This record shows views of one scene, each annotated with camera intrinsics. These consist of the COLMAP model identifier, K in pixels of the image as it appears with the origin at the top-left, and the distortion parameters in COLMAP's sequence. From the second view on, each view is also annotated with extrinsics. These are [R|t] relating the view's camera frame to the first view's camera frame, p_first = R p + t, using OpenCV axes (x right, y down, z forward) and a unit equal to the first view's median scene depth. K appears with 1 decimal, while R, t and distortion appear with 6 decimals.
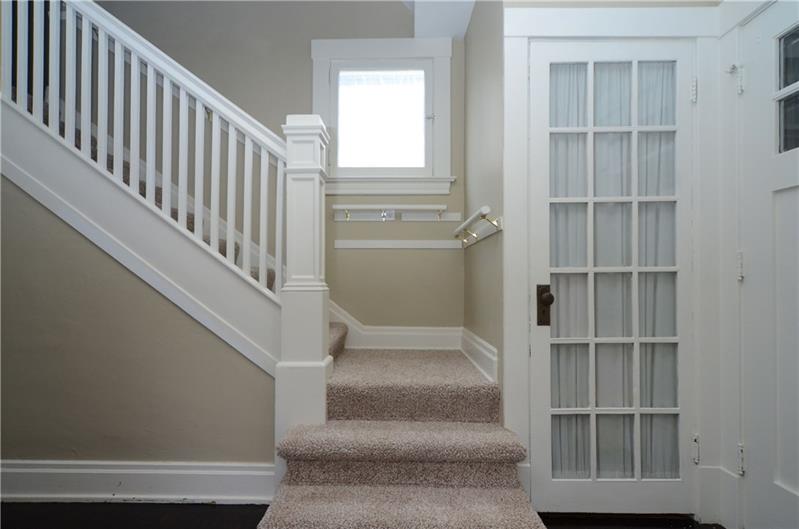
lens RADIAL K [[427.7, 0, 377.7], [0, 427.7, 275.4], [0, 0, 1]] dist [0.000757, 0.000278]
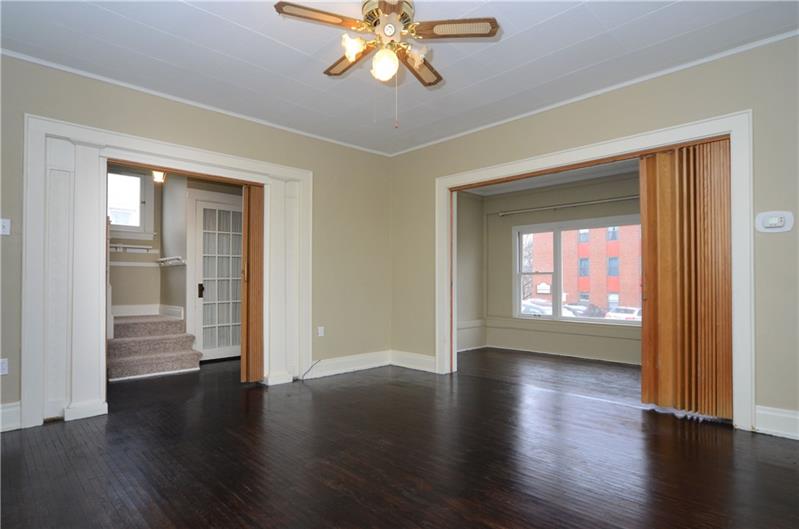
lens RADIAL K [[427.7, 0, 377.7], [0, 427.7, 275.4], [0, 0, 1]] dist [0.000757, 0.000278]
pose [[0.711606, 0.000386, 0.702579, -0.783918], [0.000282, 1.000000, -0.000835, -0.031344], [-0.702579, 0.000792, 0.711605, -1.881518]]
